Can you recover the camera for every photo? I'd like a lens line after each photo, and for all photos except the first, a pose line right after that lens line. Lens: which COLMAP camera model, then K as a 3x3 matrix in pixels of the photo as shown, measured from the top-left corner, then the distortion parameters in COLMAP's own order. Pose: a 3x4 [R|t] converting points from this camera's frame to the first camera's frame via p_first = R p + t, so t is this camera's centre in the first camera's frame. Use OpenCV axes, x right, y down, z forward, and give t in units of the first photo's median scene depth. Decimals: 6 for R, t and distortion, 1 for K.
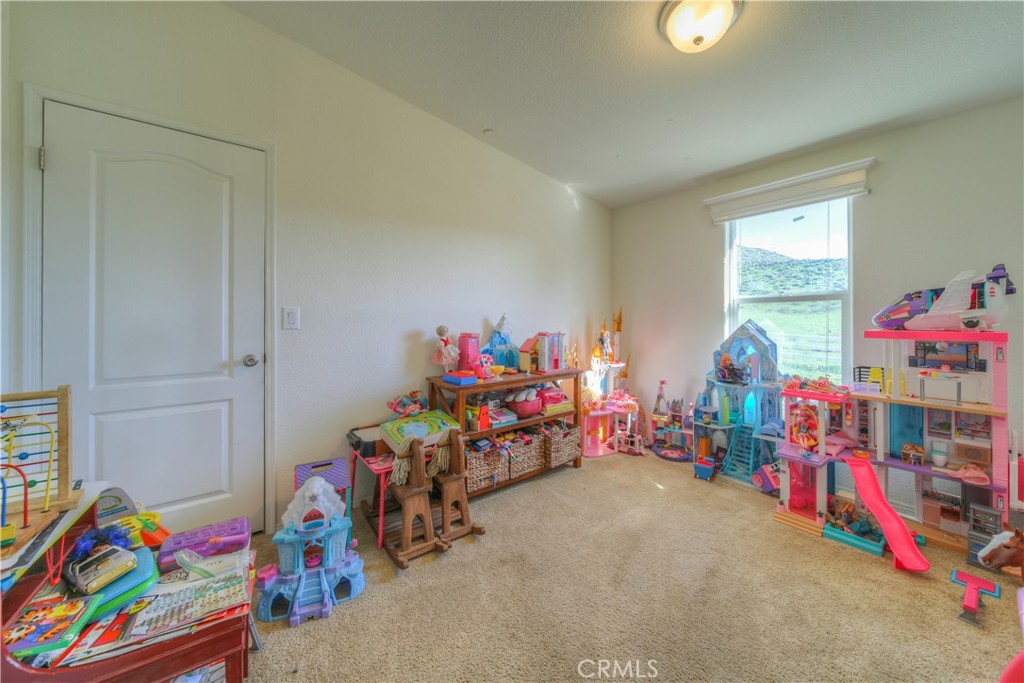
lens RADIAL K [[366.8, 0, 511.8], [0, 366.8, 316.7], [0, 0, 1]] dist [-0.000695, -0.000997]
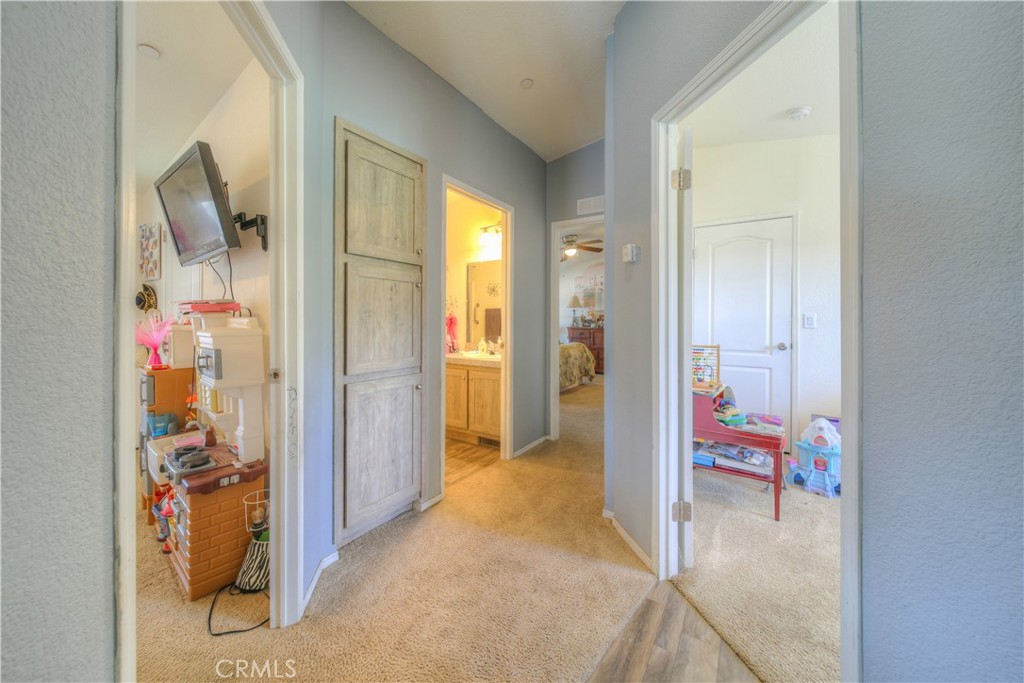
lens RADIAL K [[366.8, 0, 511.5], [0, 366.8, 319.3], [0, 0, 1]] dist [-0.000695, -0.000997]
pose [[0.313237, 0.002686, -0.949671, 0.605930], [-0.002539, 0.999995, 0.001991, -0.004673], [0.949672, 0.001788, 0.313242, -0.868842]]
